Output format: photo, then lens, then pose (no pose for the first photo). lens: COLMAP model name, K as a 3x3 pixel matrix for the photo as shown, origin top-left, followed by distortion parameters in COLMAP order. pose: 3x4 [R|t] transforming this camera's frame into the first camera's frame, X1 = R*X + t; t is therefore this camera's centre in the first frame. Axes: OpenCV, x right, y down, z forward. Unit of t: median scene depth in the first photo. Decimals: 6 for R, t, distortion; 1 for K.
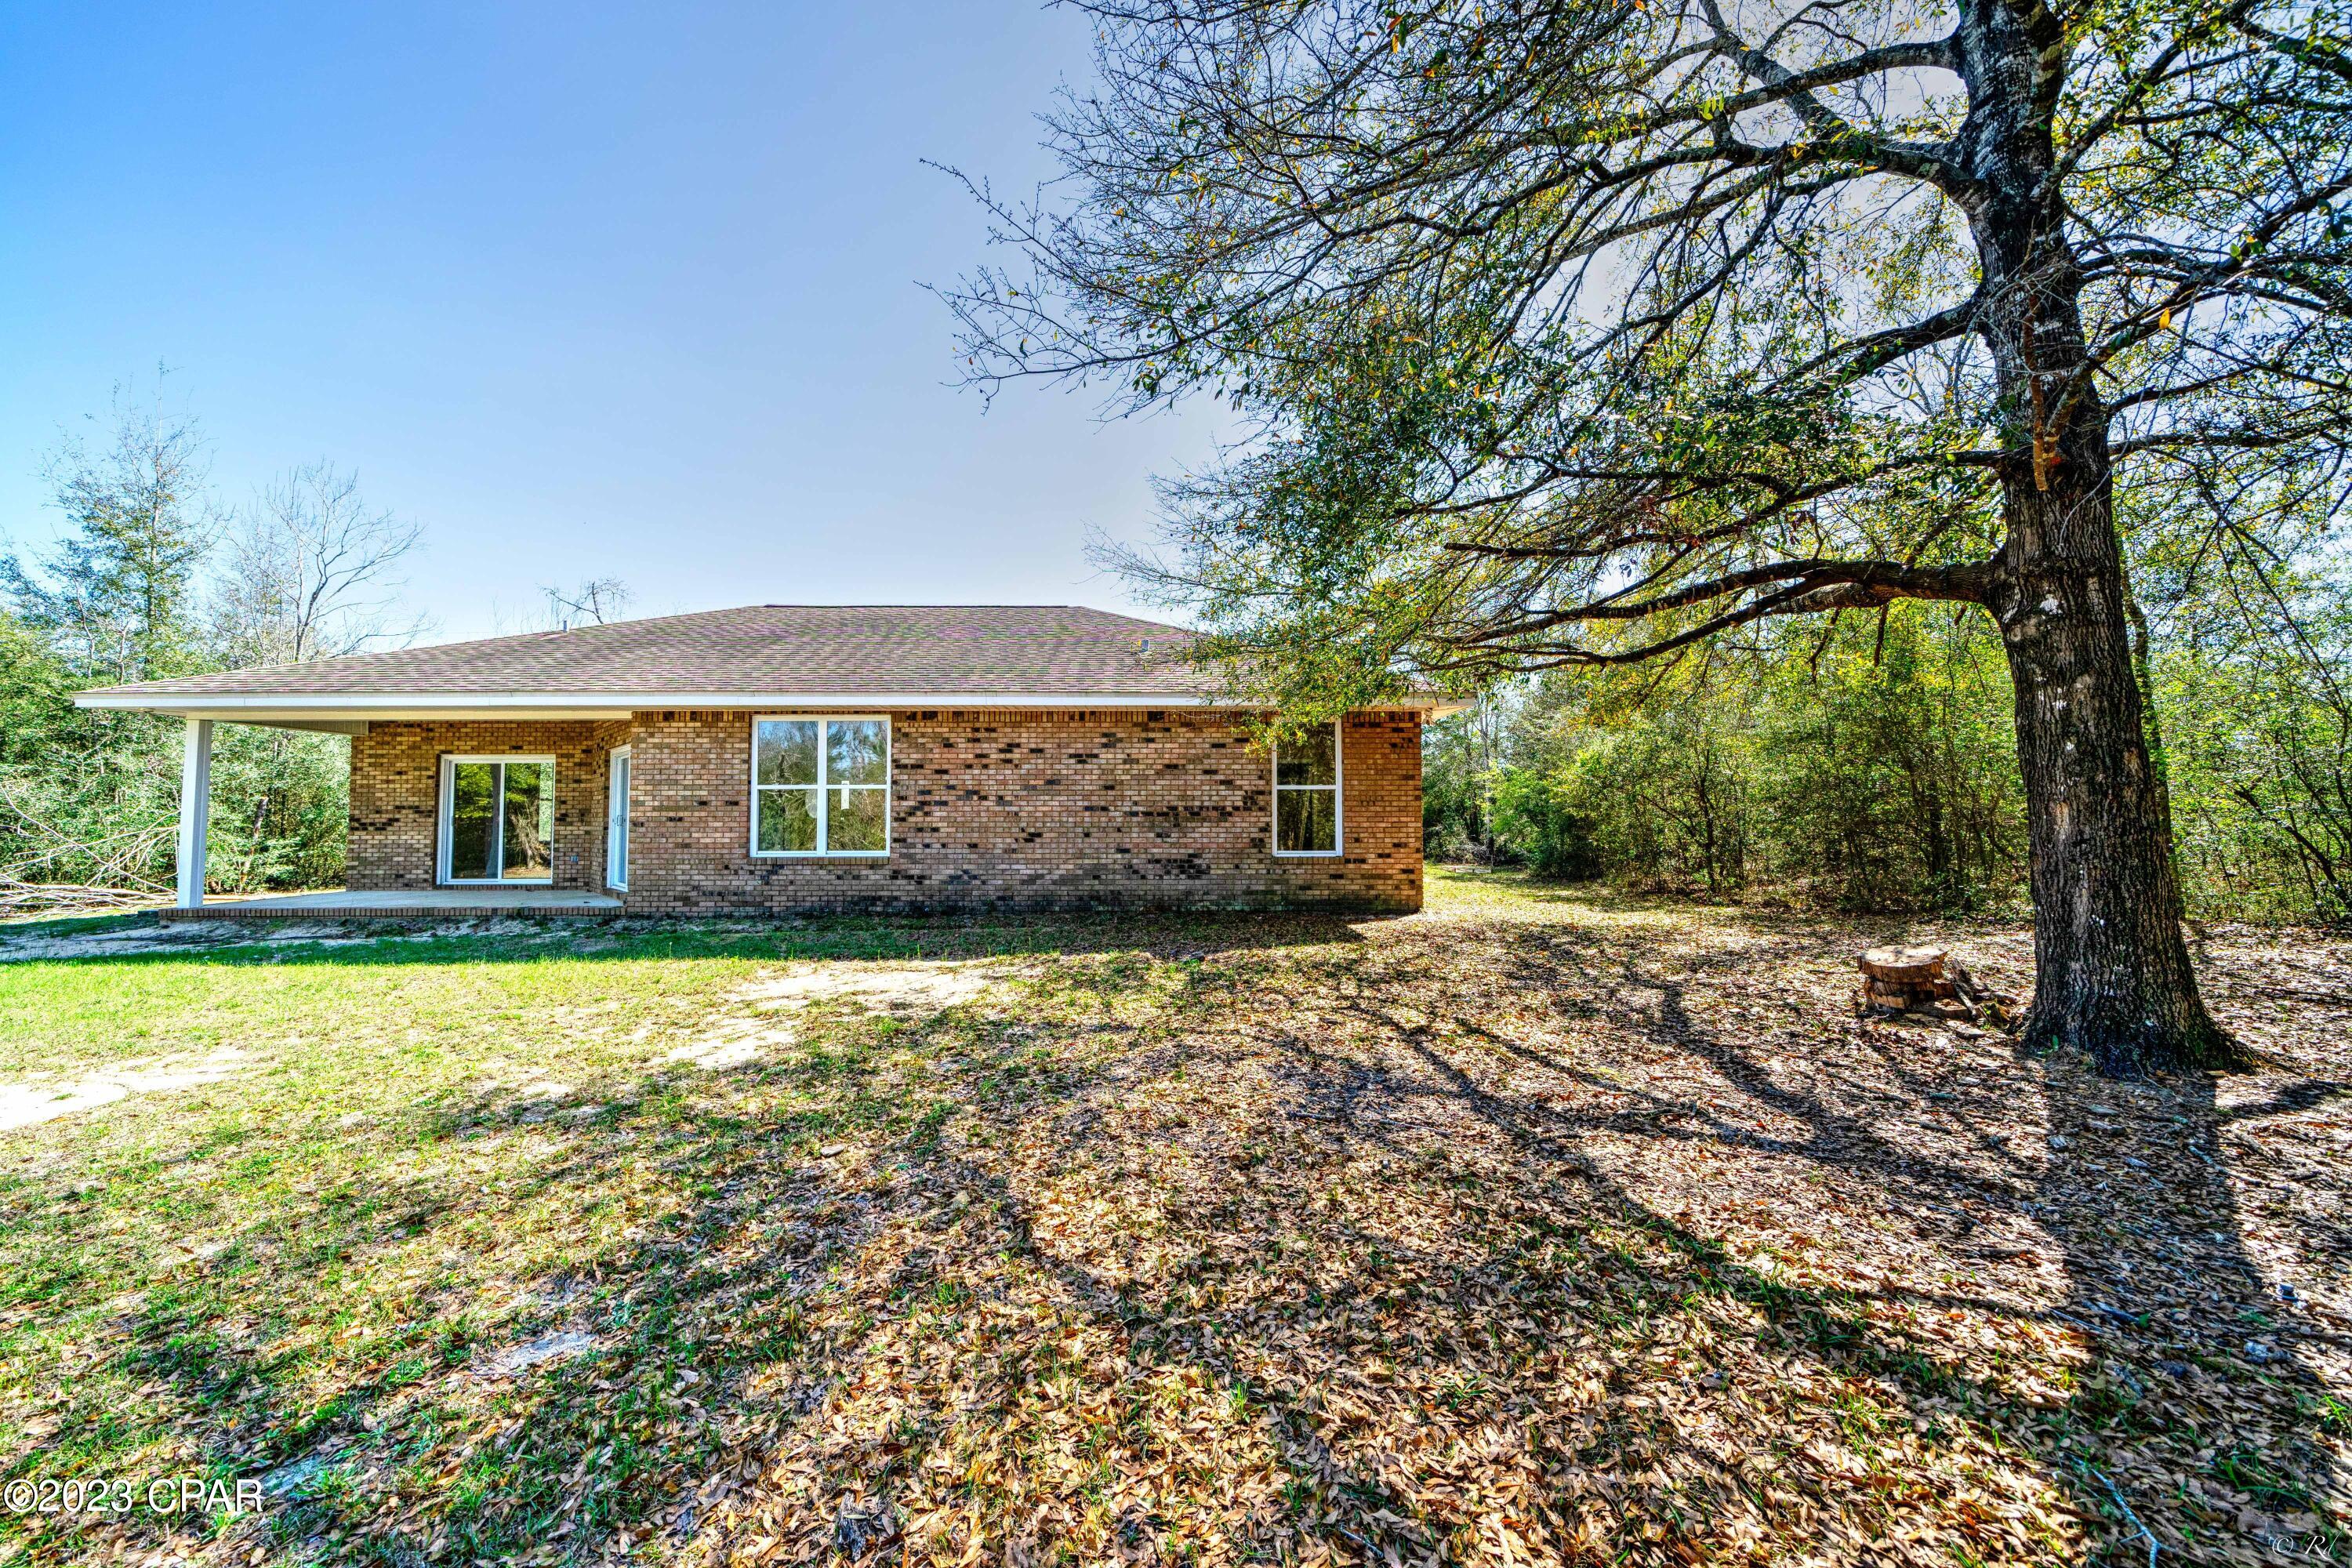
lens RADIAL K [[800.4, 0, 1170.5], [0, 800.4, 784.8], [0, 0, 1]] dist [-0.000947, -0.000219]
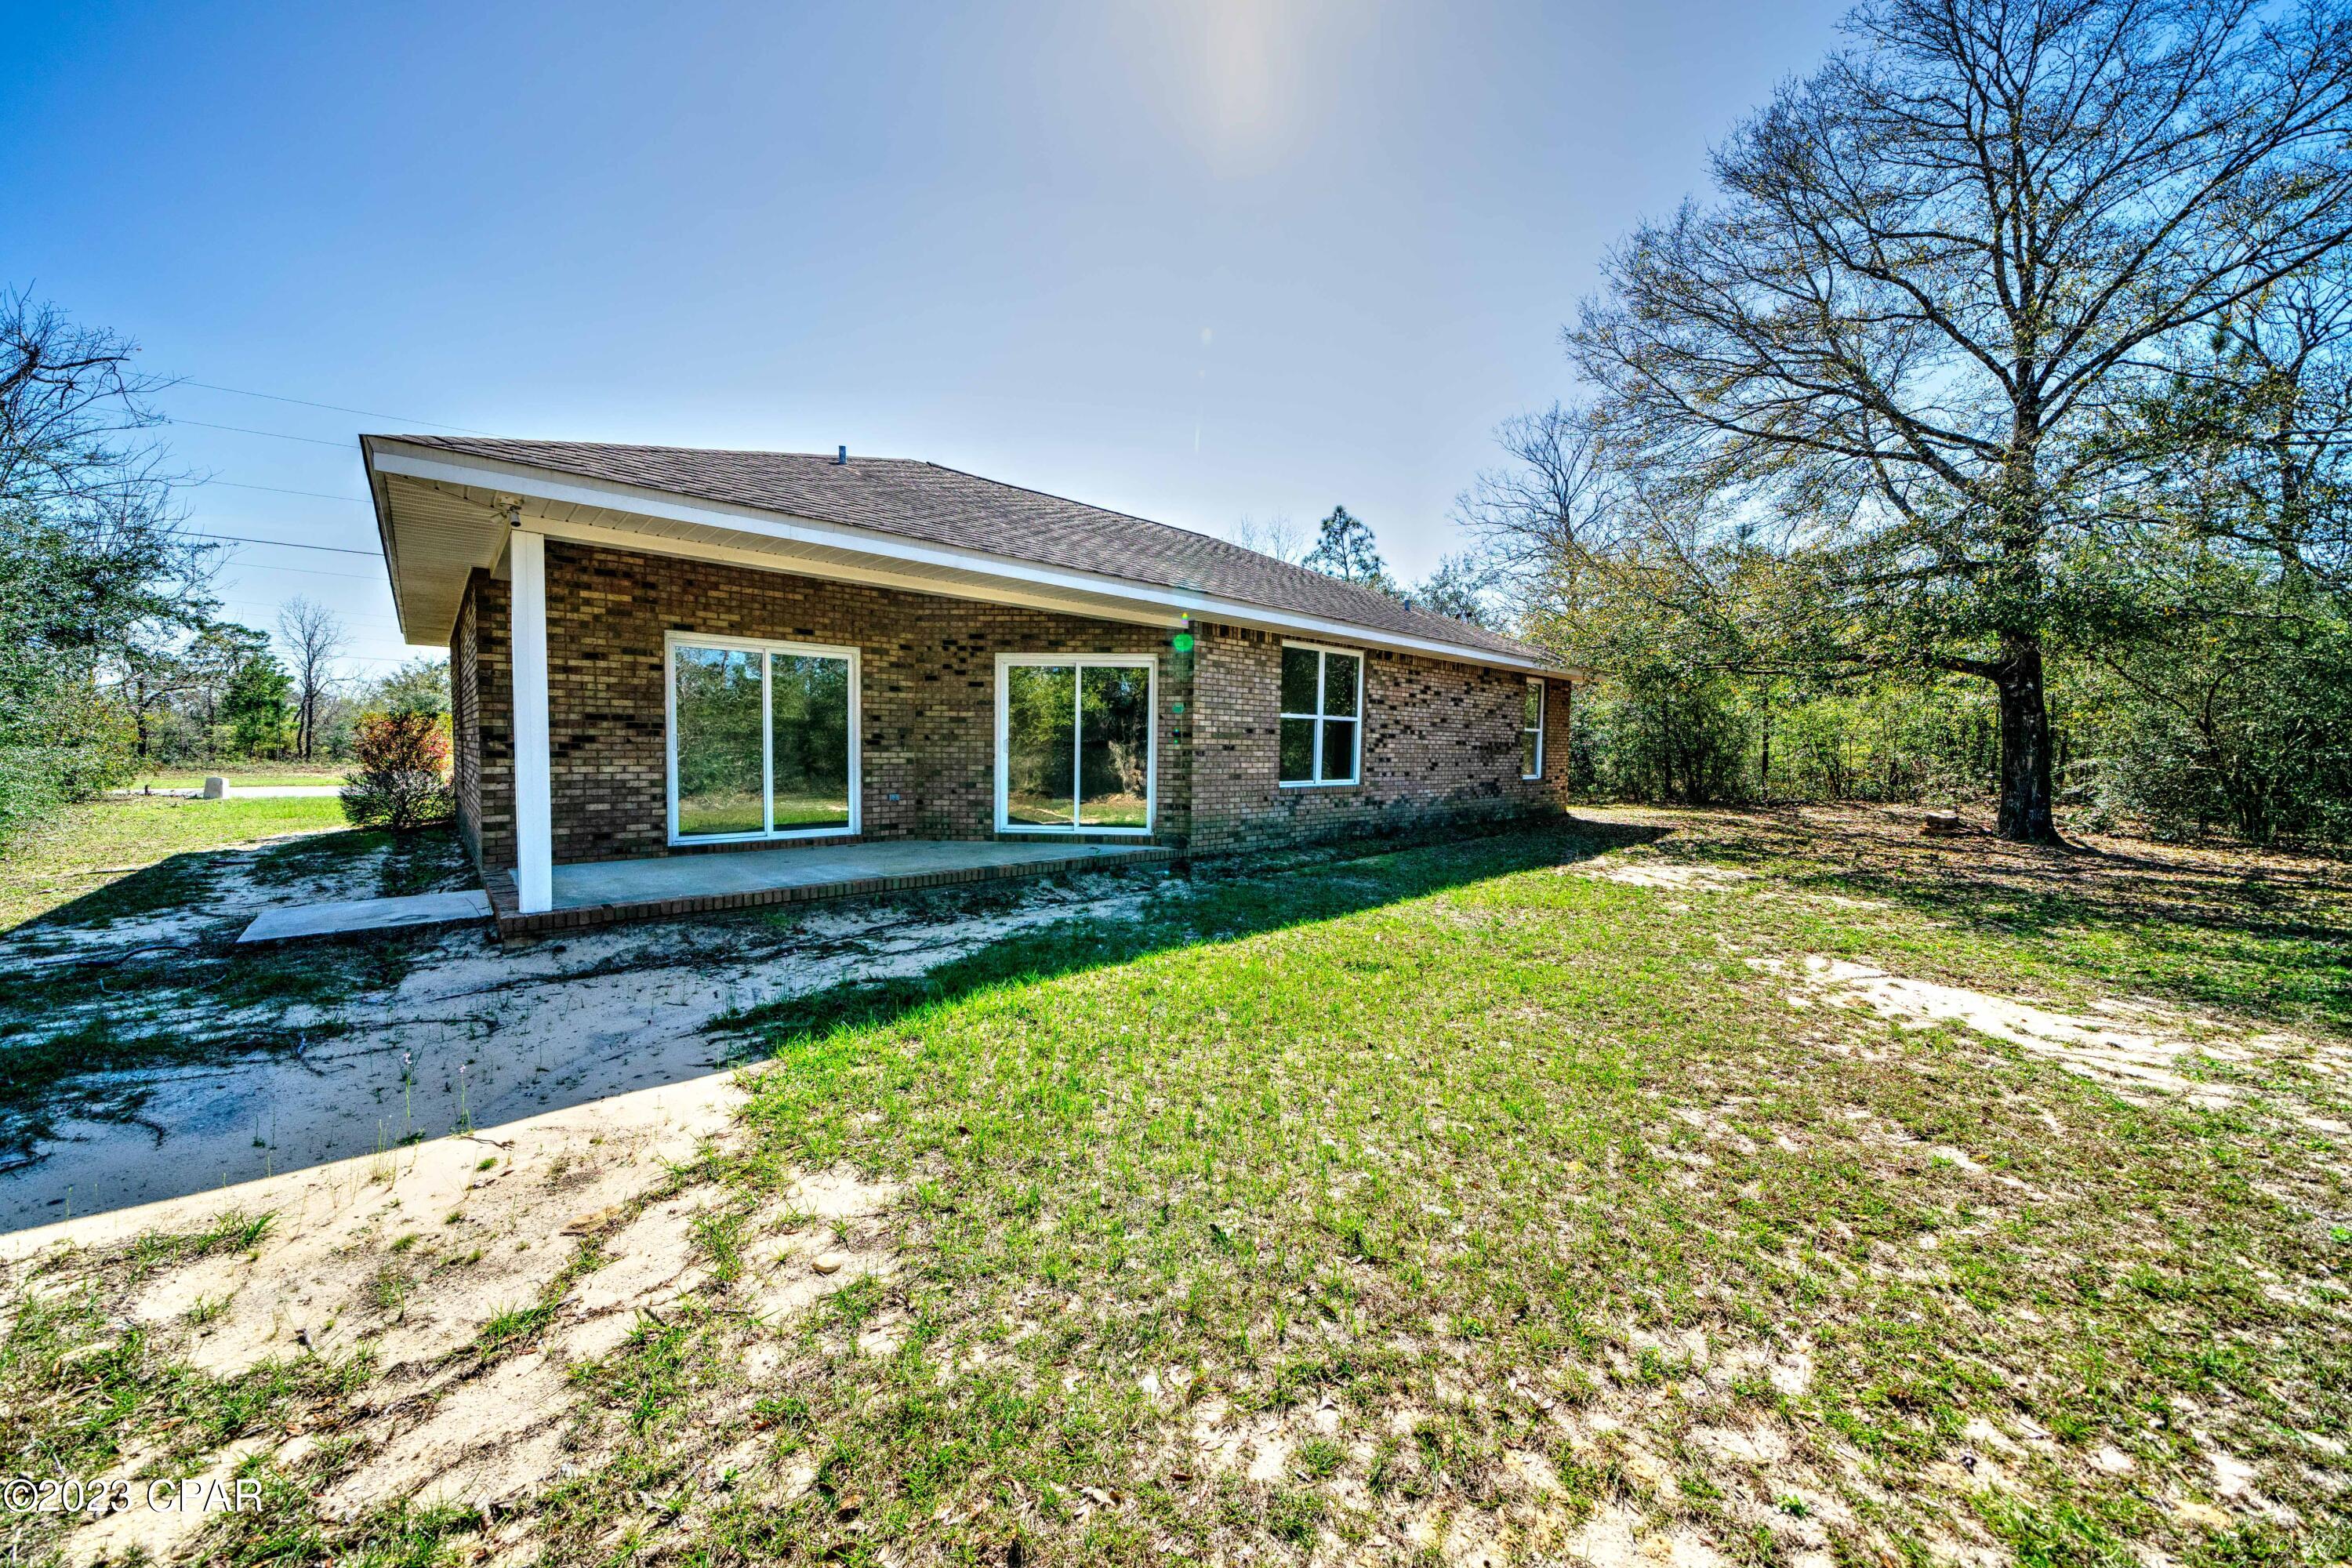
lens RADIAL K [[800.4, 0, 1170.5], [0, 800.4, 784.8], [0, 0, 1]] dist [-0.000947, -0.000219]
pose [[0.750693, -0.019328, 0.660368, -1.251886], [-0.045407, 0.995699, 0.080760, 0.014529], [-0.659089, -0.090612, 0.746587, 0.364328]]
